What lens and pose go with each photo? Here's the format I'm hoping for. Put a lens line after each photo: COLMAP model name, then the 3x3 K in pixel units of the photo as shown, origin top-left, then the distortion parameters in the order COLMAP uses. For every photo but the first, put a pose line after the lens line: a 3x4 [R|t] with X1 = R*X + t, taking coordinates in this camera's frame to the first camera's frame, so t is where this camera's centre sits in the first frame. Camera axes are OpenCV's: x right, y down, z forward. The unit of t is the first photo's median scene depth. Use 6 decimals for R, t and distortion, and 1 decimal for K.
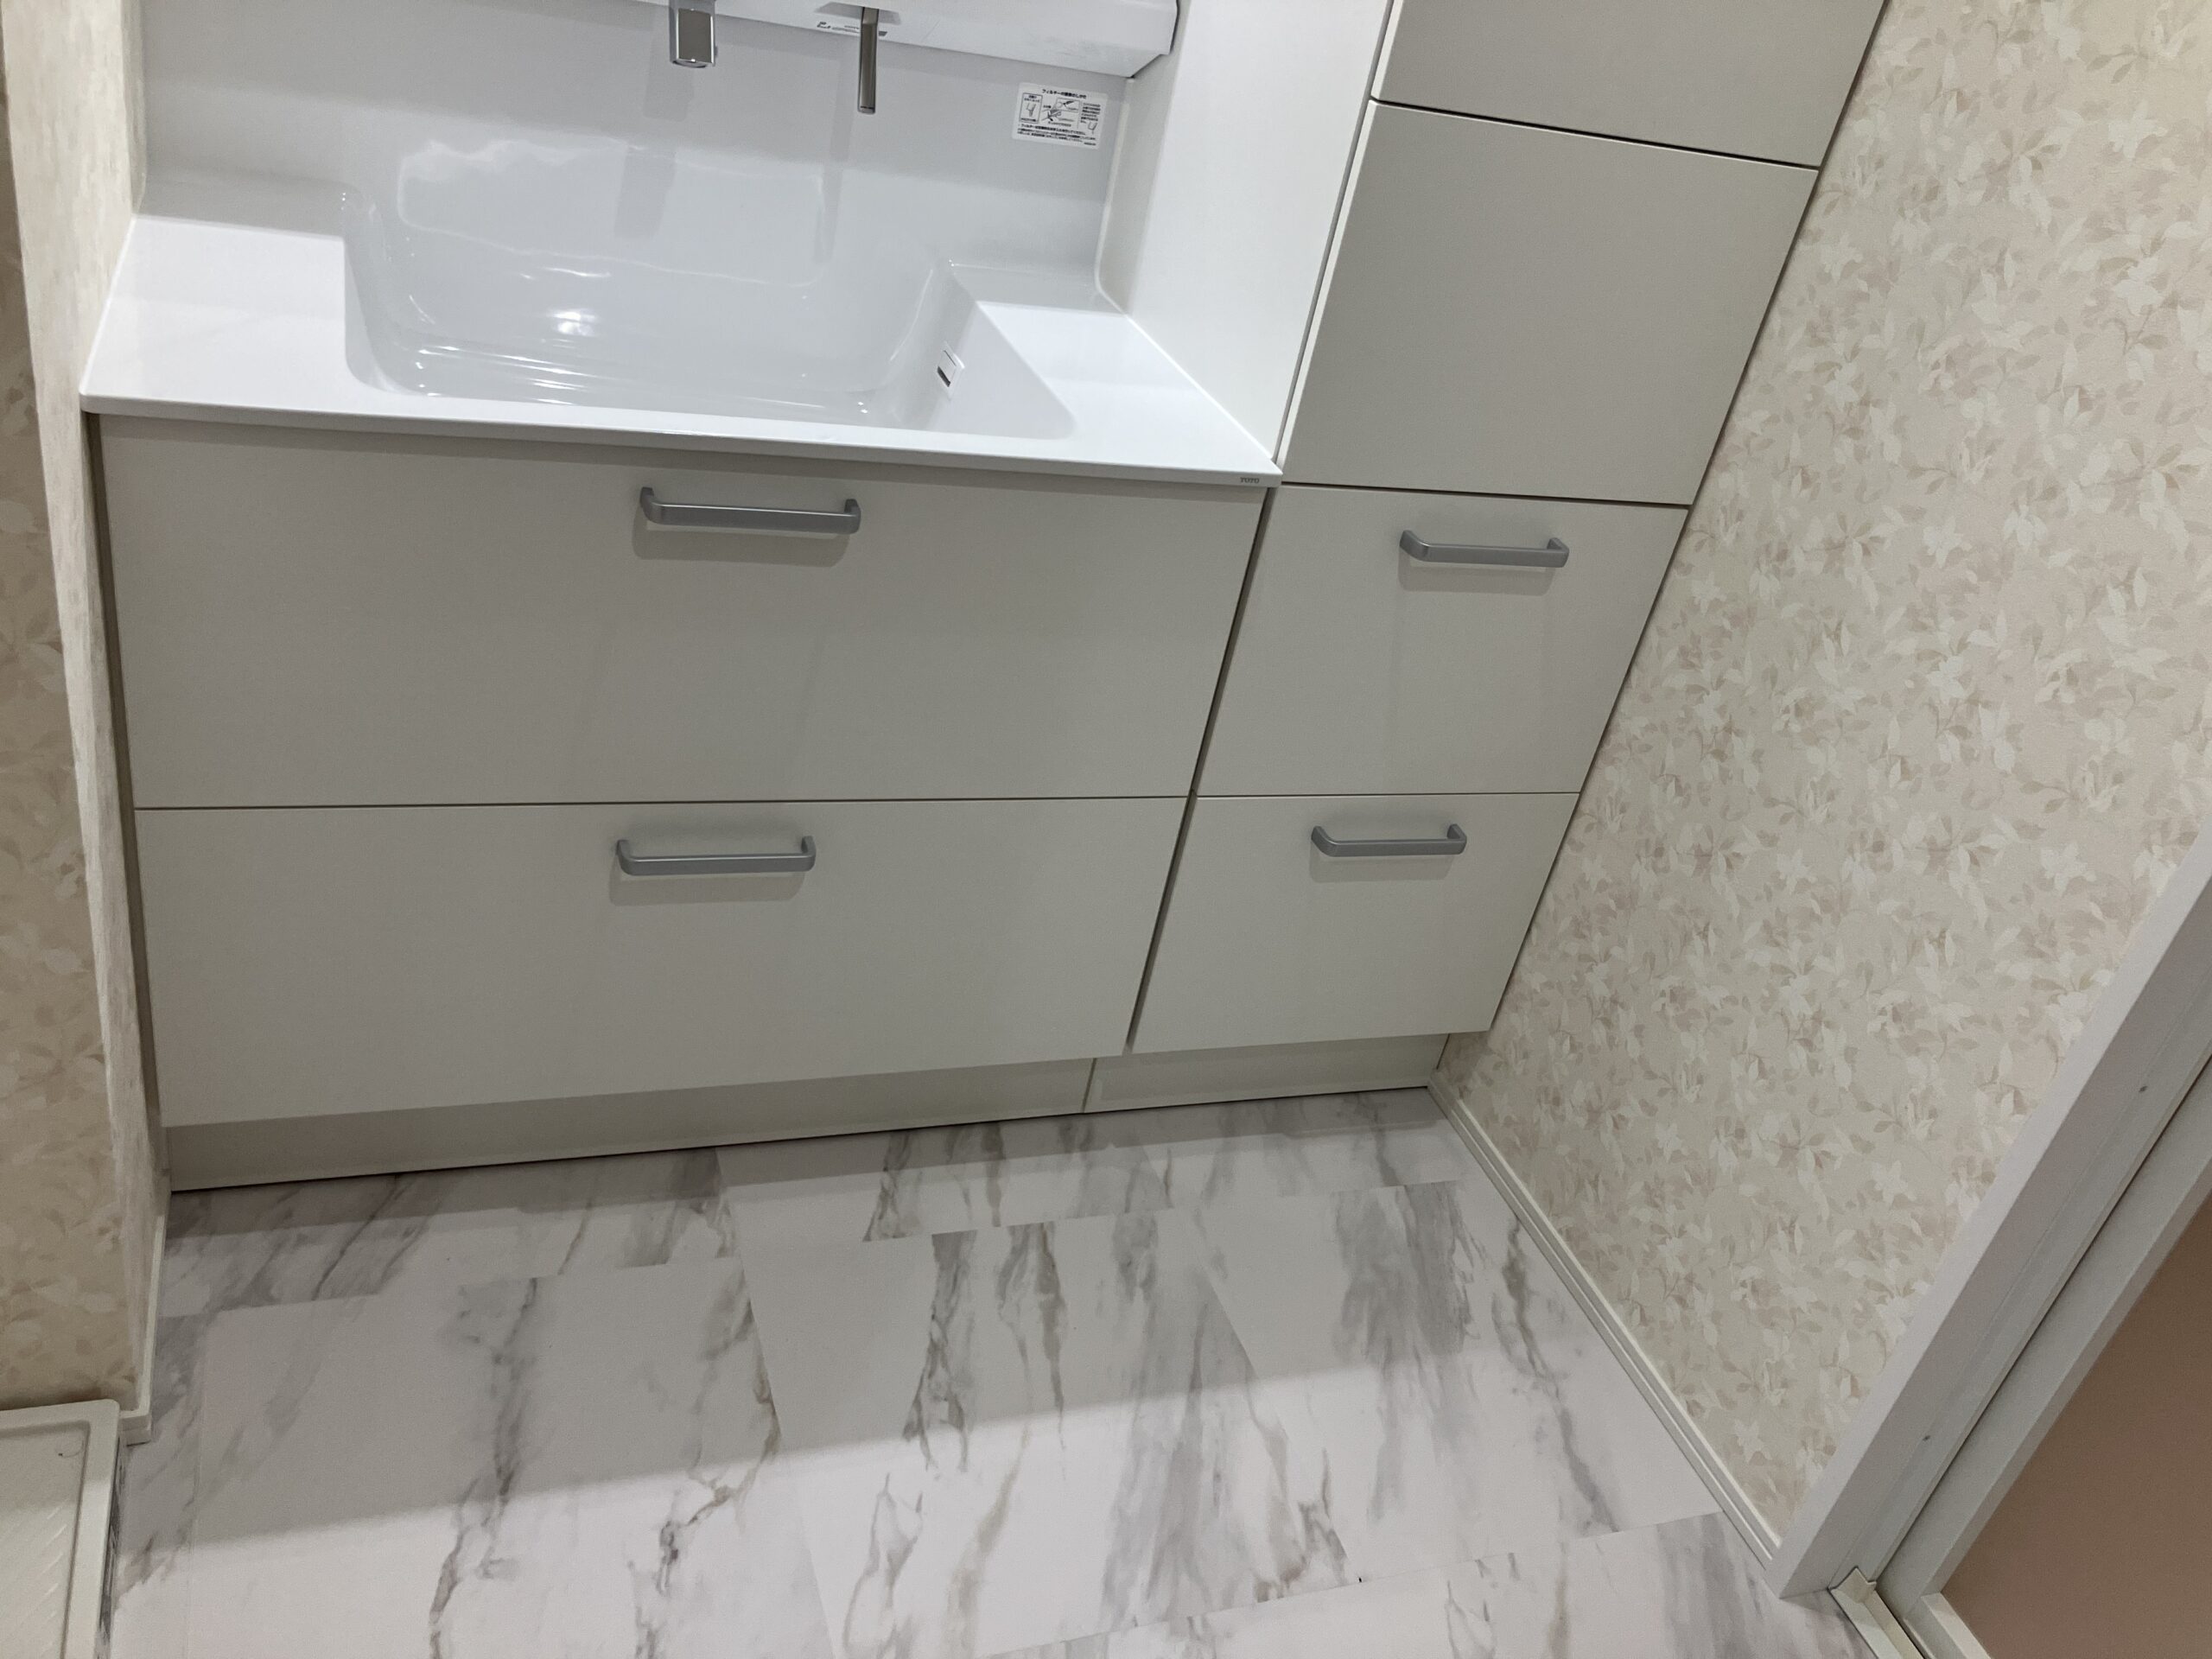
lens RADIAL K [[1867.4, 0, 1089.1], [0, 1867.4, 819.4], [0, 0, 1]] dist [-0.001974, 0.022692]
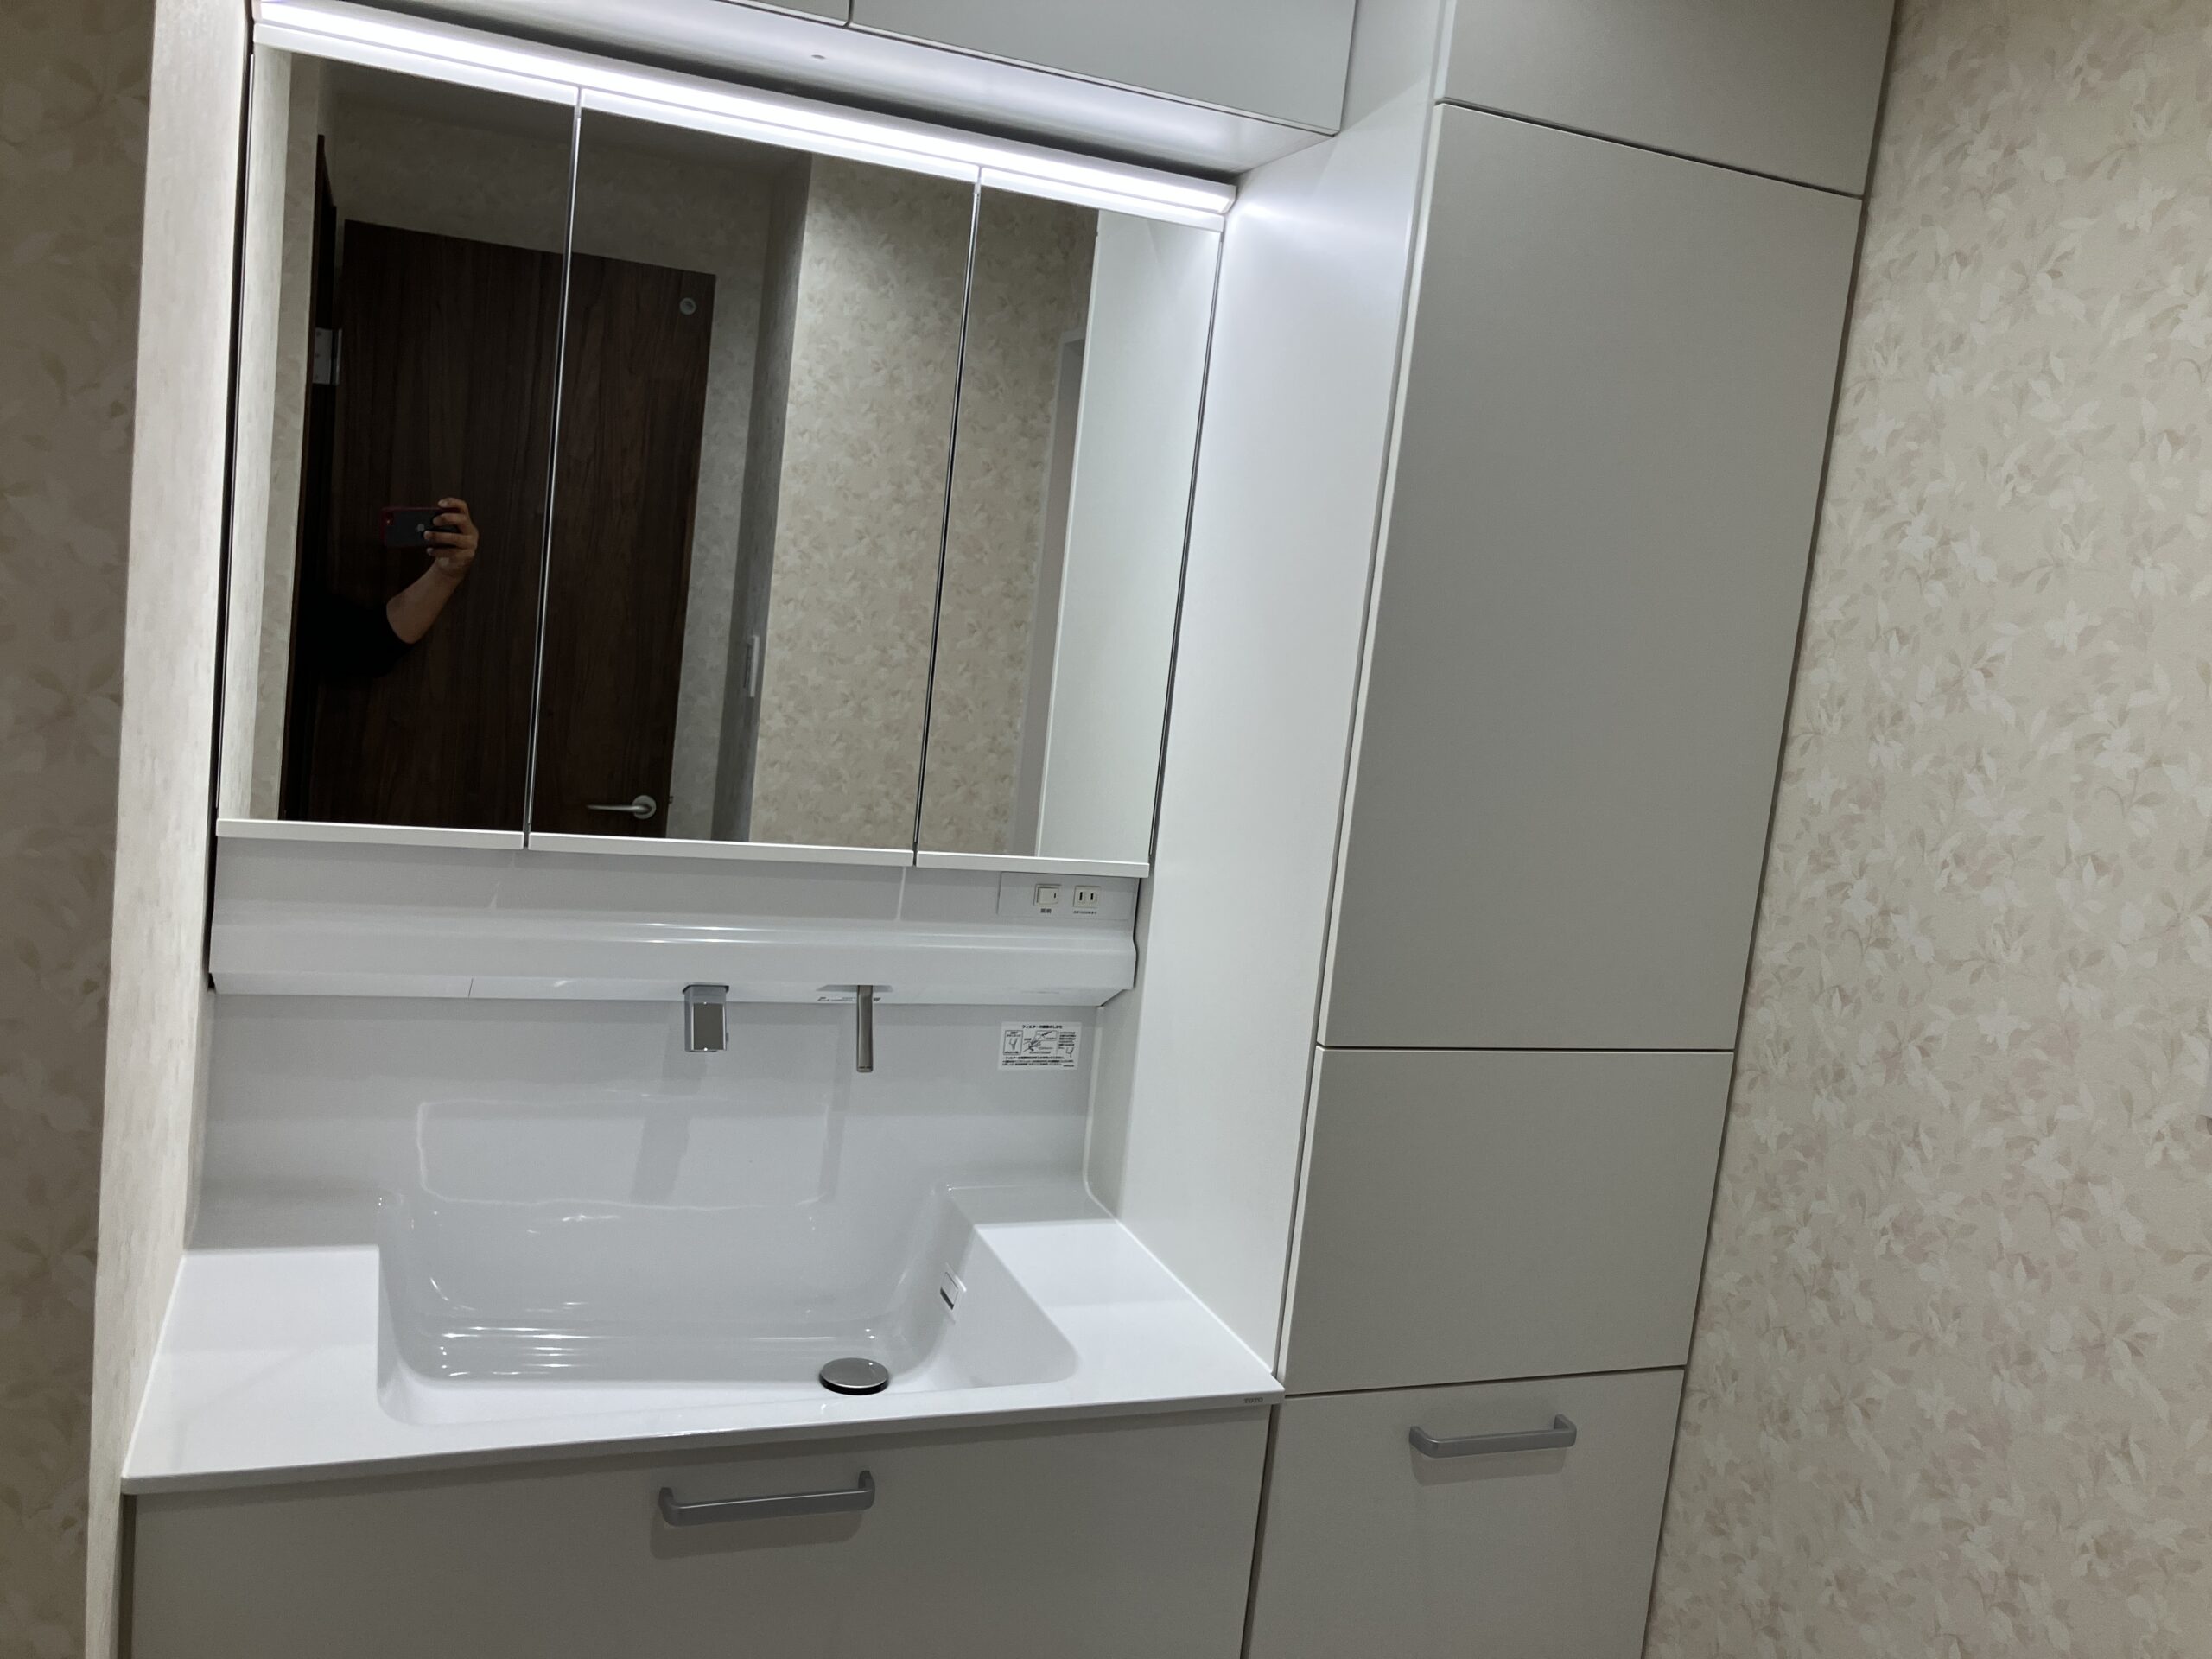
lens RADIAL K [[1861.4, 0, 1103.2], [0, 1861.4, 785.9], [0, 0, 1]] dist [0.004407, 0.009283]
pose [[0.996033, -0.082677, 0.032896, -0.001975], [0.088889, 0.907753, -0.409980, -0.071306], [0.004035, 0.411278, 0.911501, -0.063622]]
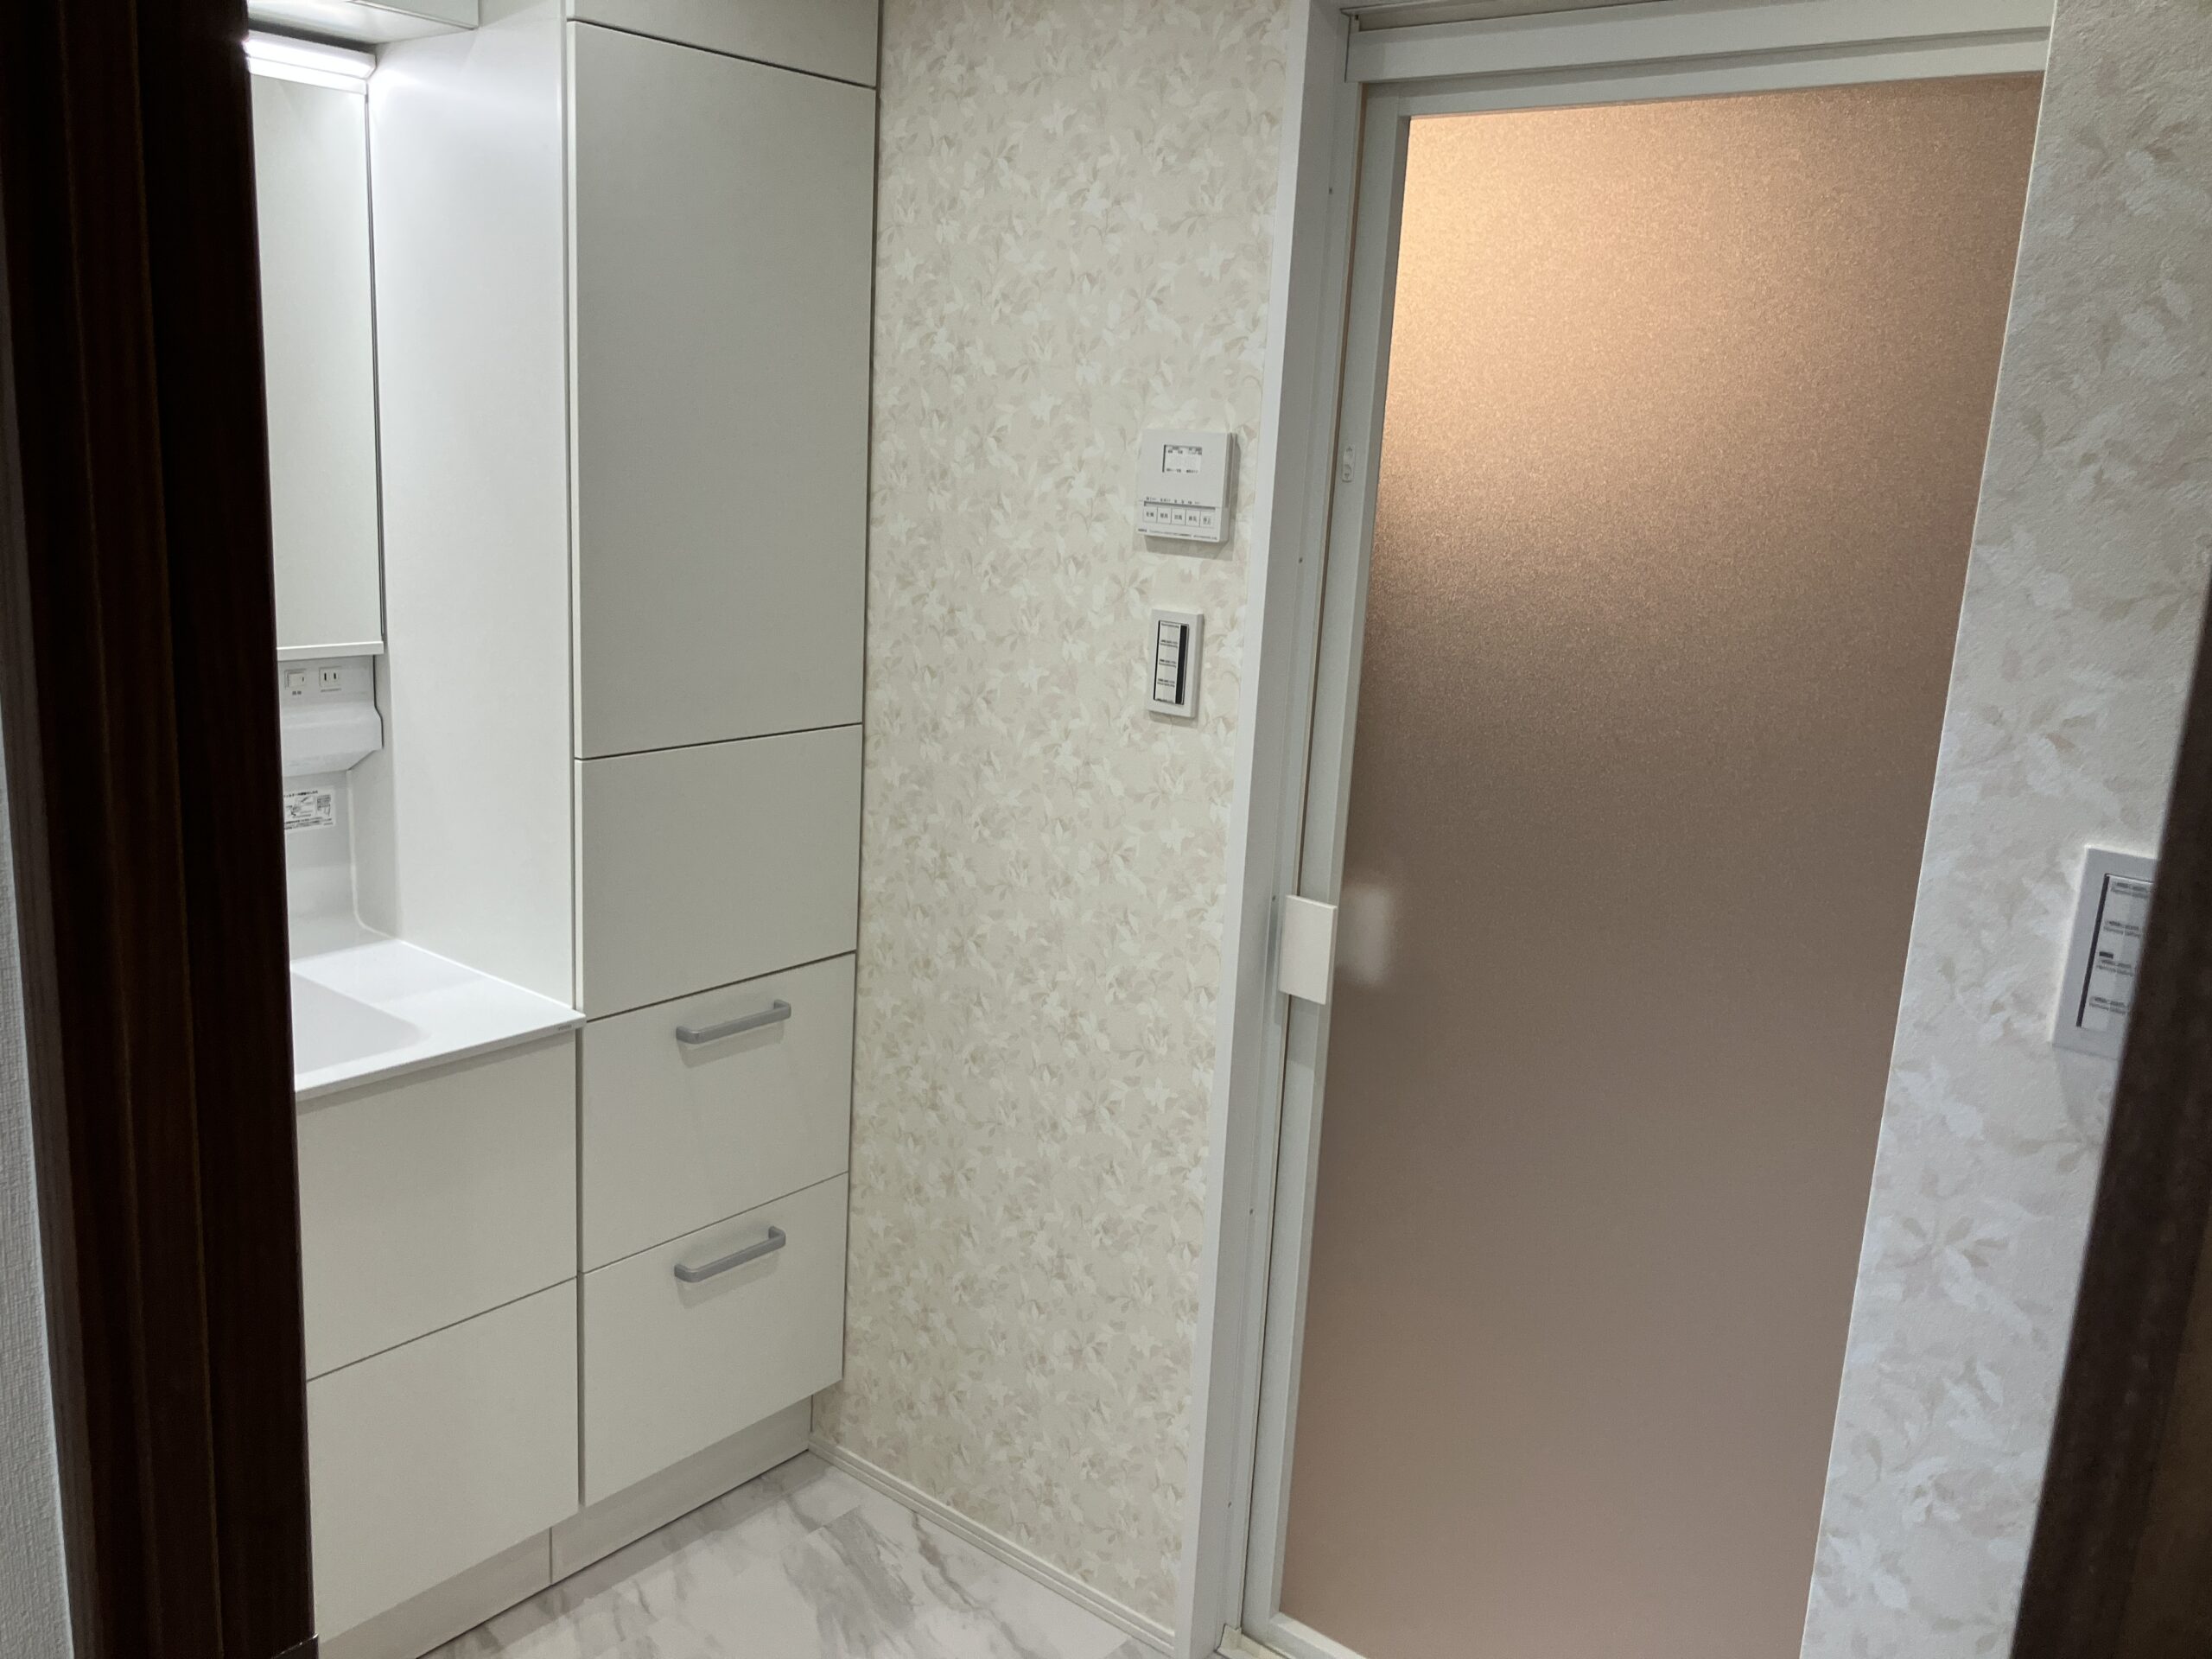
lens RADIAL K [[1829.2, 0, 1106.8], [0, 1829.2, 800.1], [0, 0, 1]] dist [0.059536, -0.001109]
pose [[0.840889, -0.249575, 0.480228, -0.175302], [0.365595, 0.916210, -0.164010, 0.029952], [-0.399057, 0.313483, 0.861674, -0.350796]]
